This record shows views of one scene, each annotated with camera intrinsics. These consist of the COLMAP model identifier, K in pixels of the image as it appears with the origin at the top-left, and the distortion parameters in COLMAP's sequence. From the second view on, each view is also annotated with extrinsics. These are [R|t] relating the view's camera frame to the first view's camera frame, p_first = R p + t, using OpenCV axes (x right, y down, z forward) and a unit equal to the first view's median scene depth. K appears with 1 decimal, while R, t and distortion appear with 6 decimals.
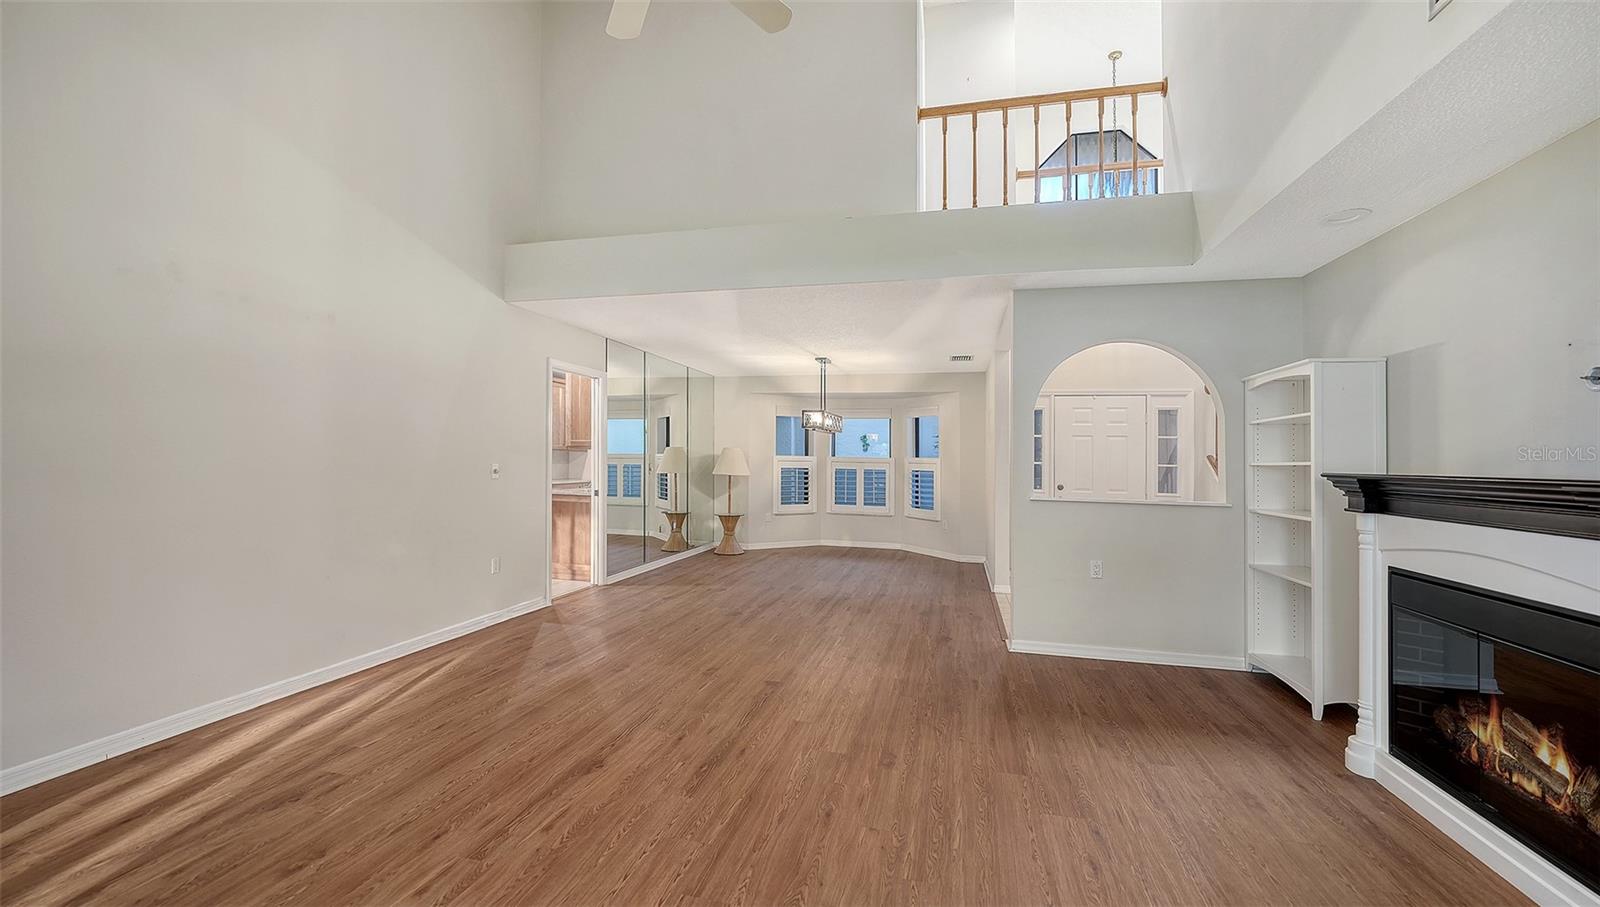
lens RADIAL K [[618.7, 0, 786.2], [0, 618.7, 458.0], [0, 0, 1]] dist [-0.001203, 0.000045]
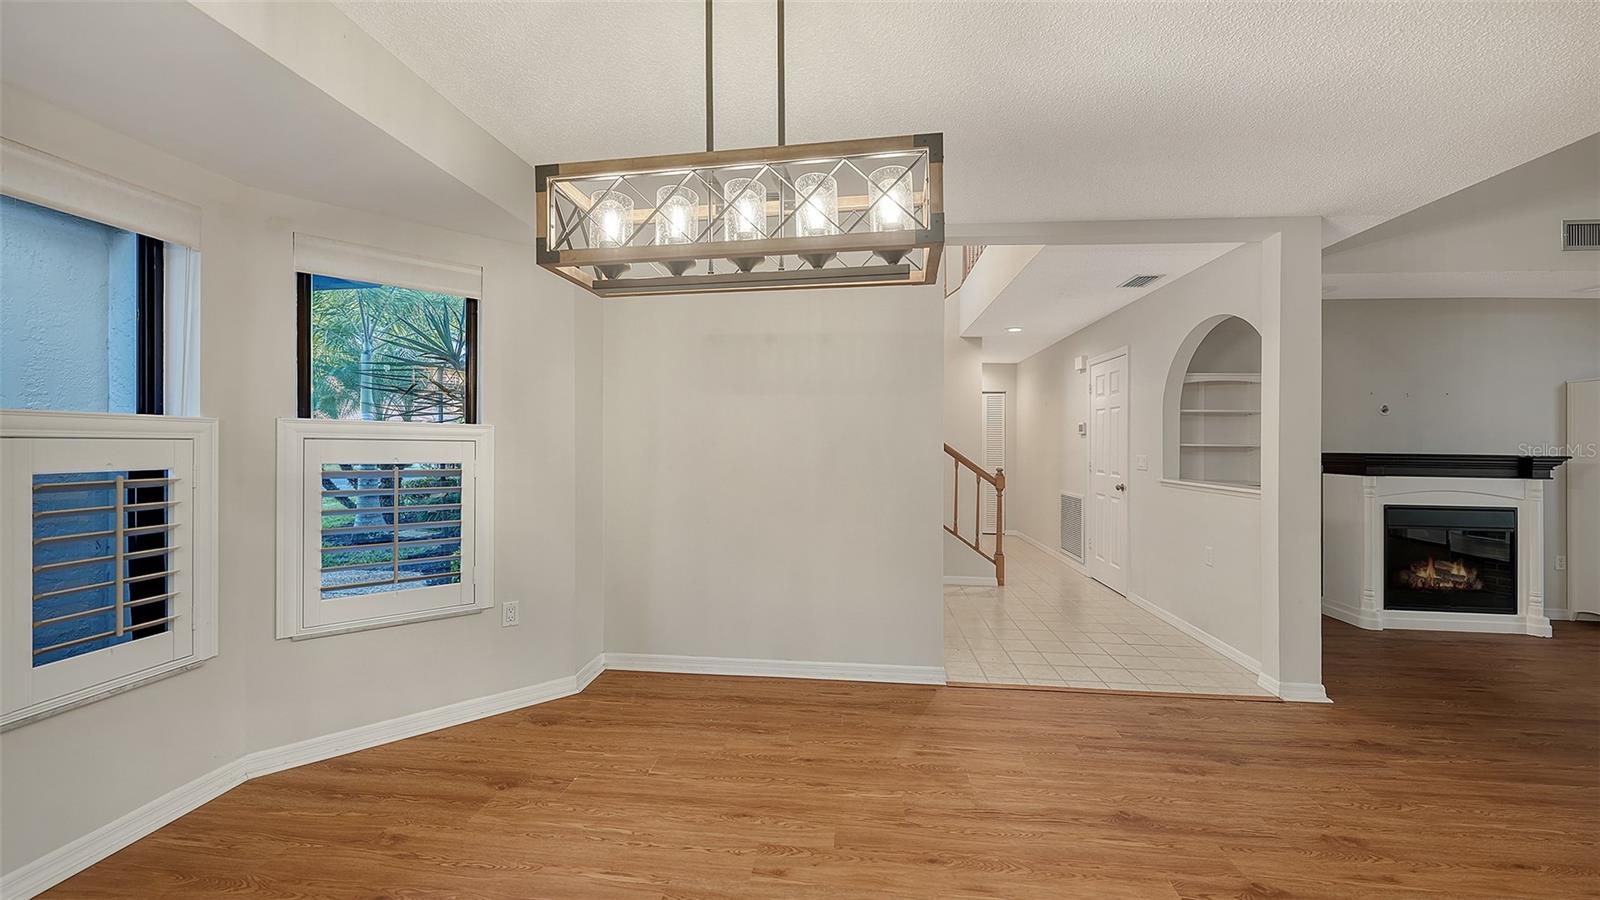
lens RADIAL K [[567.8, 0, 802.6], [0, 567.8, 428.0], [0, 0, 1]] dist [-0.002287, -0.000207]
pose [[-0.189154, 0.002788, 0.981943, -0.114093], [-0.021833, 0.999737, -0.007044, 0.000347], [-0.981705, -0.022771, -0.189043, 1.065908]]
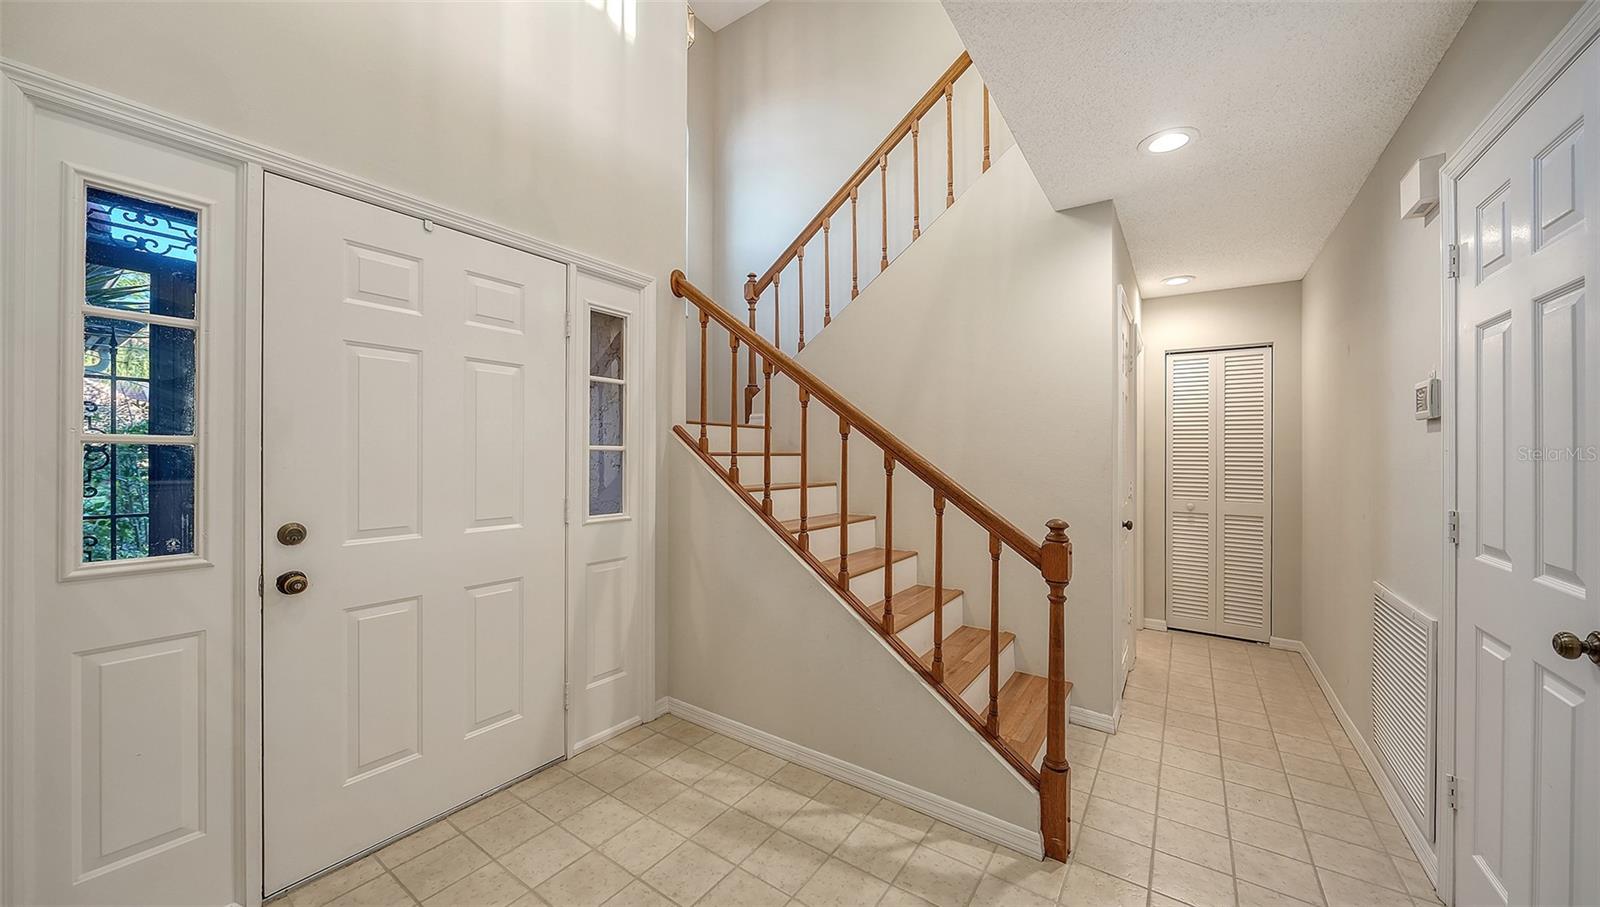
lens RADIAL K [[556.6, 0, 806.2], [0, 556.6, 449.9], [0, 0, 1]] dist [-0.001280, -0.000157]
pose [[0.325416, -0.015752, 0.945440, 0.283836], [-0.007585, 0.999786, 0.019268, 0.005173], [-0.945540, -0.013441, 0.325227, 0.701114]]
